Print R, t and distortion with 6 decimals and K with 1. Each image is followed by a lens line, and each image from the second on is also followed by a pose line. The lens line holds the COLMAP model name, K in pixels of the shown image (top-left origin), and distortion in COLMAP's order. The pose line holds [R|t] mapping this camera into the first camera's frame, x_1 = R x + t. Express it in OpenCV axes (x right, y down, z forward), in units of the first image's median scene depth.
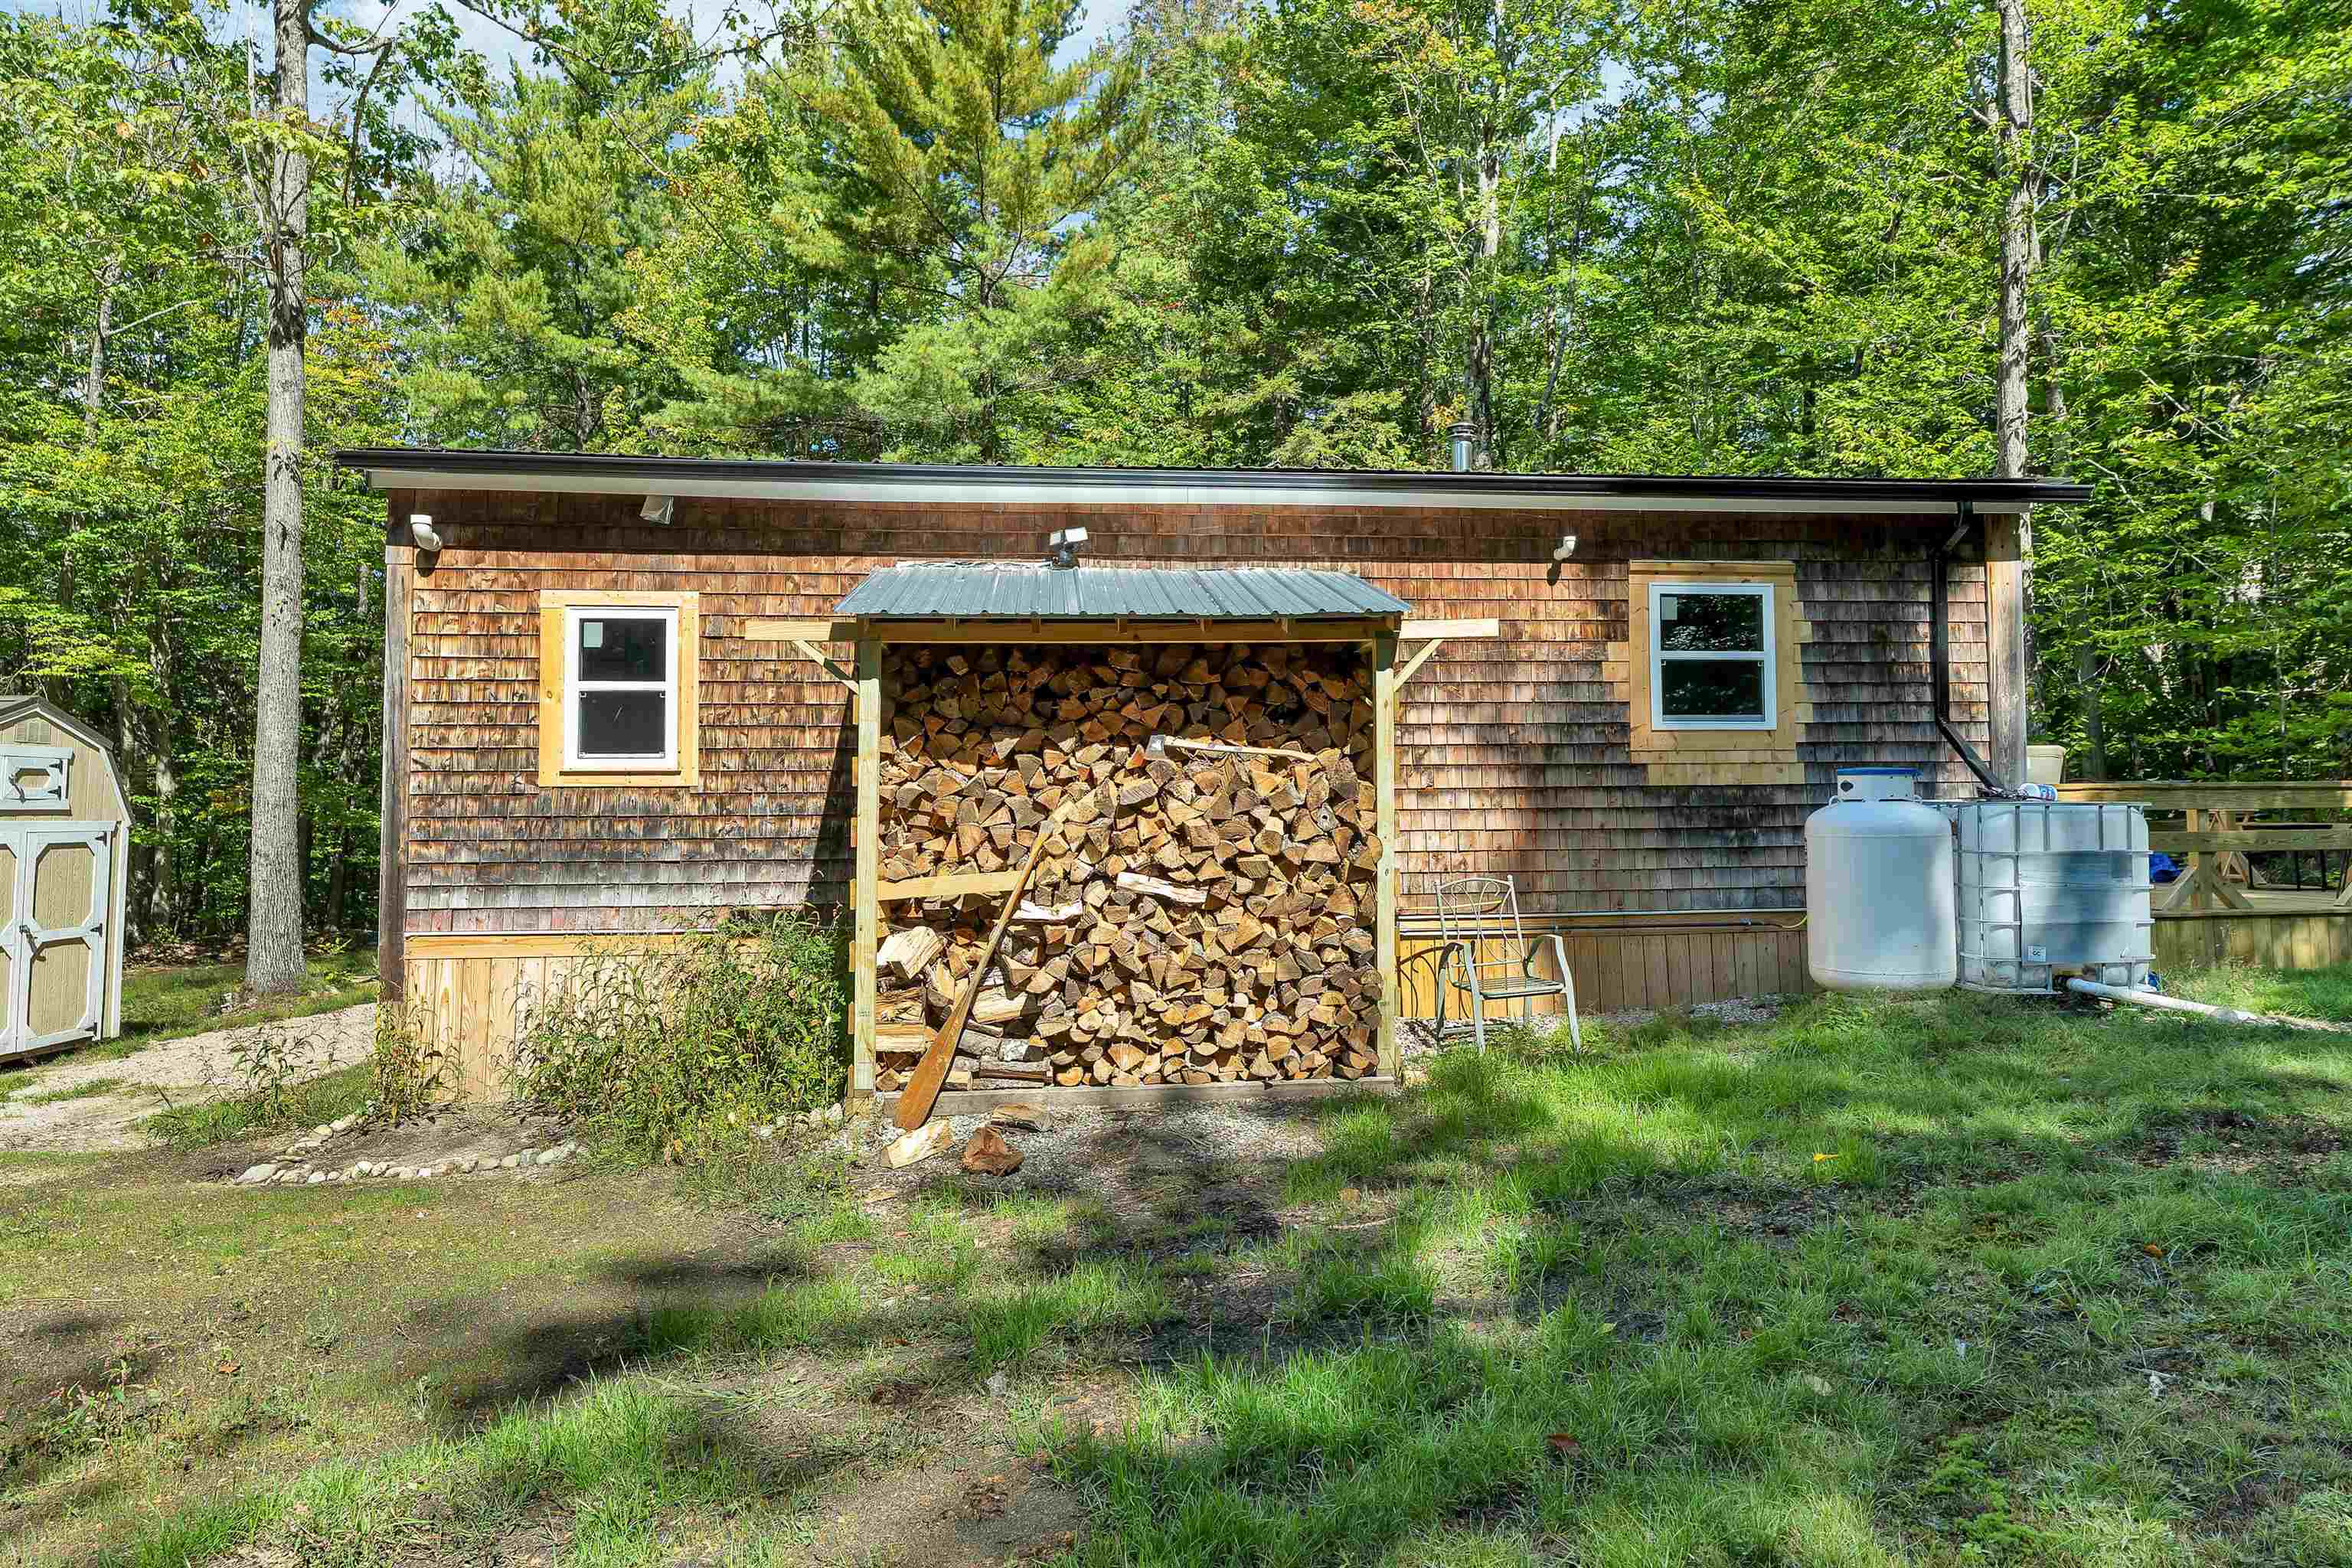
lens RADIAL K [[1438.2, 0, 1184.7], [0, 1438.2, 798.5], [0, 0, 1]] dist [-0.002293, -0.000103]
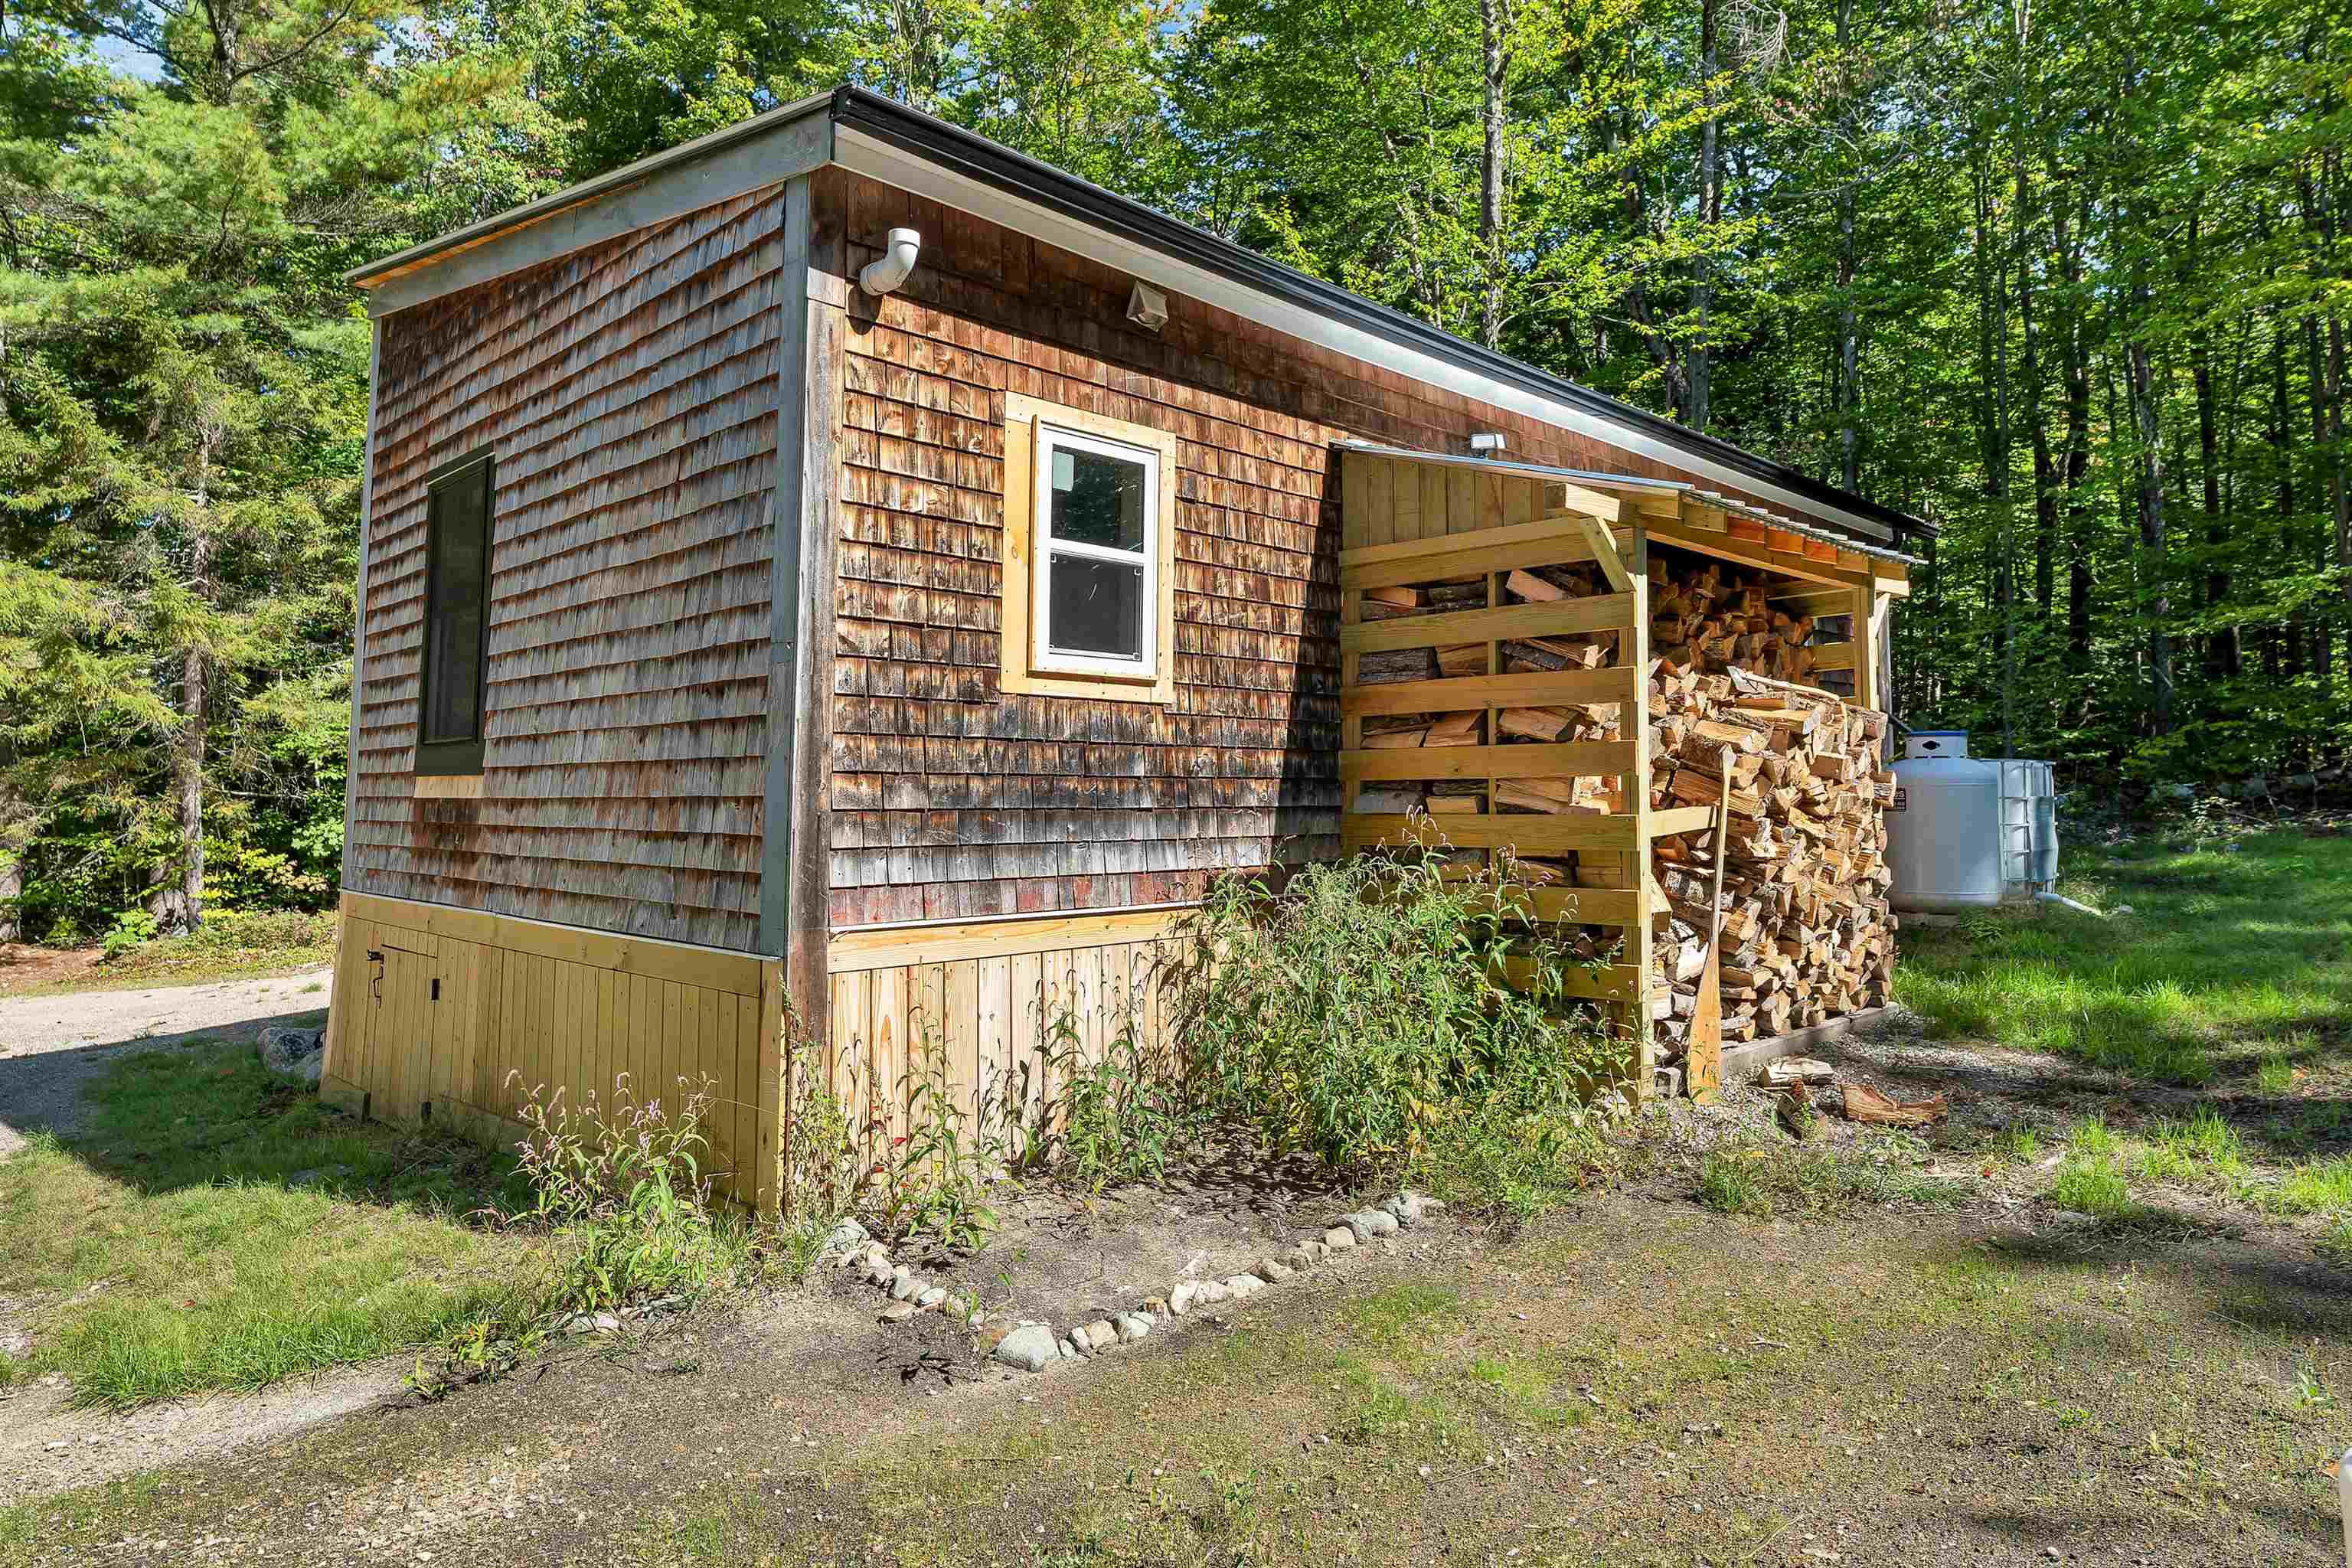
lens RADIAL K [[1438.2, 0, 1174.8], [0, 1438.2, 775.1], [0, 0, 1]] dist [-0.002293, -0.000103]
pose [[0.775131, 0.016484, 0.631585, -0.791147], [-0.004324, 0.999775, -0.020786, 0.042078], [-0.631786, 0.013381, 0.775028, 0.444790]]
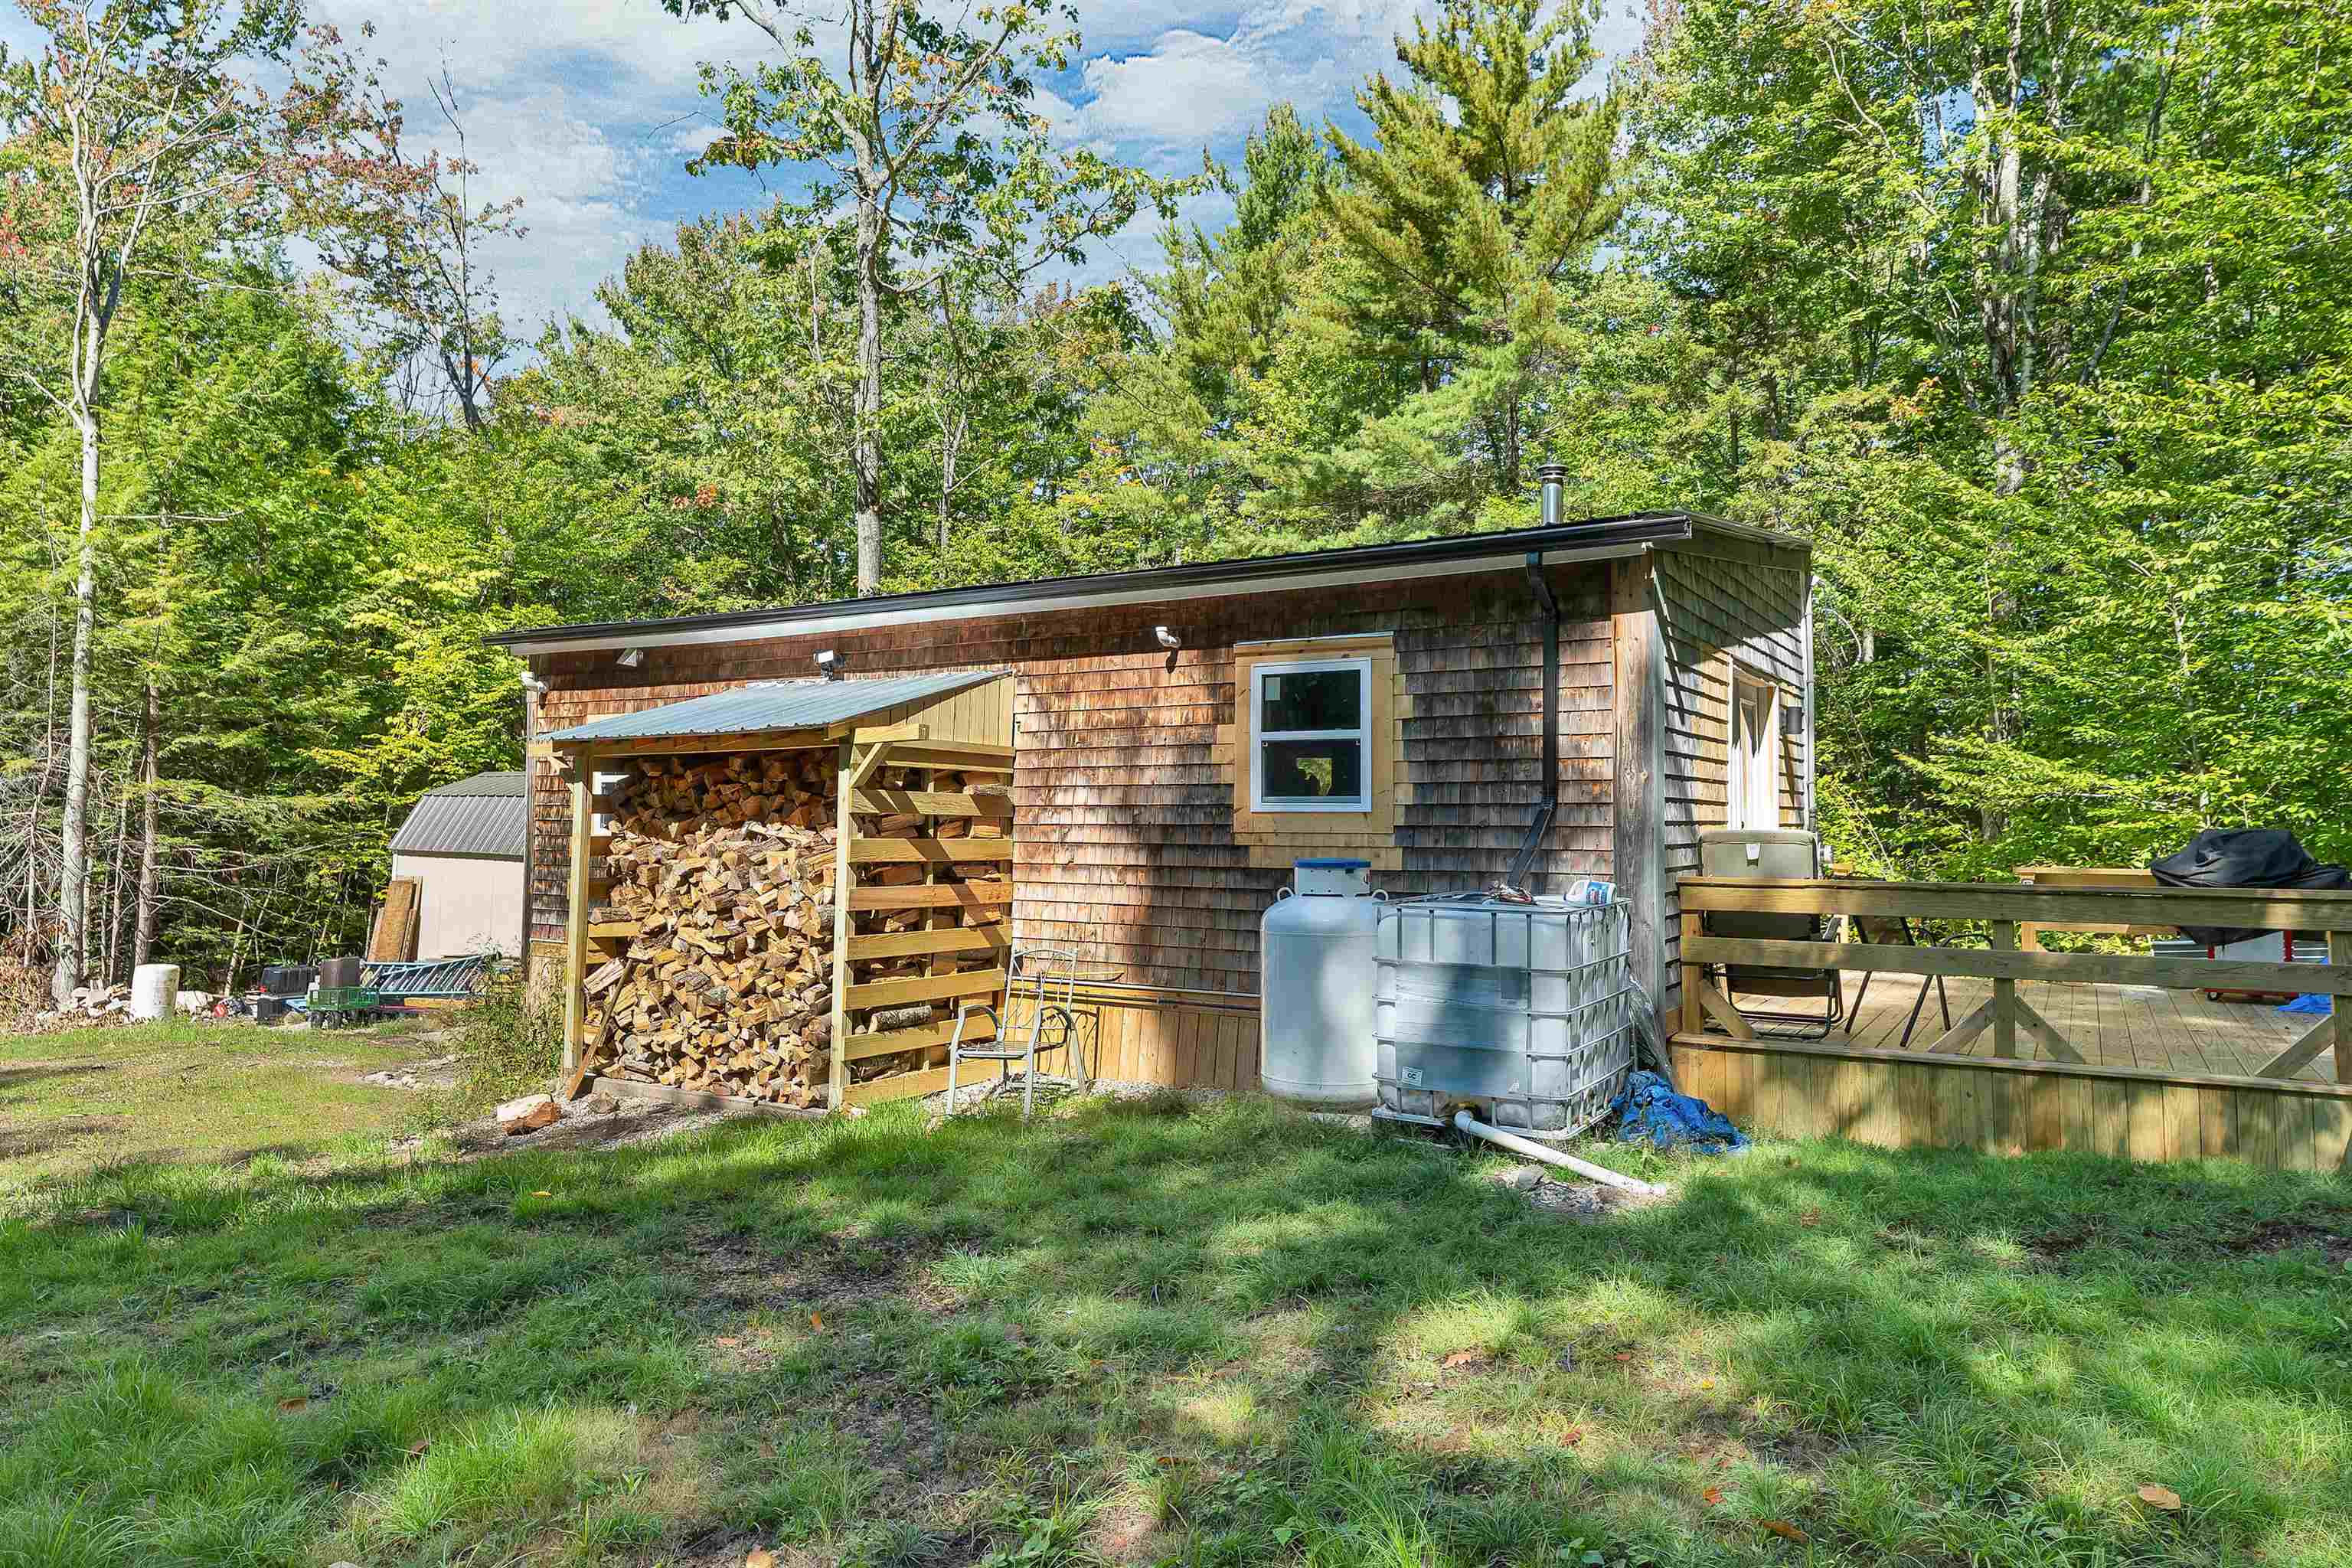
lens RADIAL K [[1438.2, 0, 1188.1], [0, 1438.2, 786.2], [0, 0, 1]] dist [-0.002293, -0.000103]
pose [[0.792551, -0.002815, -0.609800, 0.955240], [-0.010179, 0.999789, -0.017845, -0.050020], [0.609721, 0.020350, 0.792355, 0.193854]]
